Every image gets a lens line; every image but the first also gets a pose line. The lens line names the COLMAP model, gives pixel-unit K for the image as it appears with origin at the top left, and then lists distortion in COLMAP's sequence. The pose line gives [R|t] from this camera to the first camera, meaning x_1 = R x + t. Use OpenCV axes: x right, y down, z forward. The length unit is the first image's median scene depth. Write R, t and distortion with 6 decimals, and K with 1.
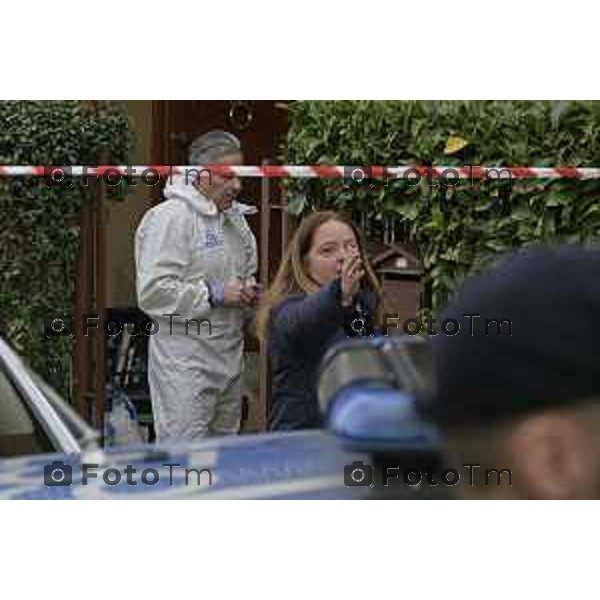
lens RADIAL K [[3549.6, 0, 300.2], [0, 3549.6, 298.7], [0, 0, 1]] dist [-0.319873, 0.000000]
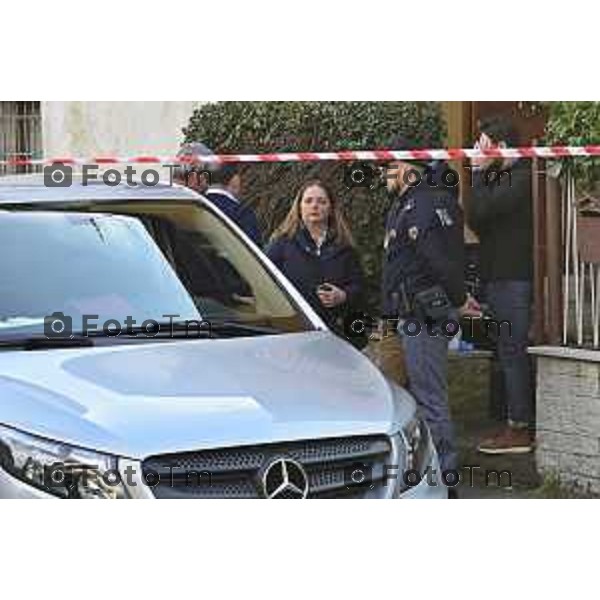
lens RADIAL K [[3062.5, 0, 300.7], [0, 3062.5, 300.4], [0, 0, 1]] dist [-0.130858, 0.000000]
pose [[0.994479, -0.019886, -0.103033, 0.022203], [0.021433, 0.999673, 0.013929, 0.007107], [0.102722, -0.016060, 0.994580, -0.256567]]
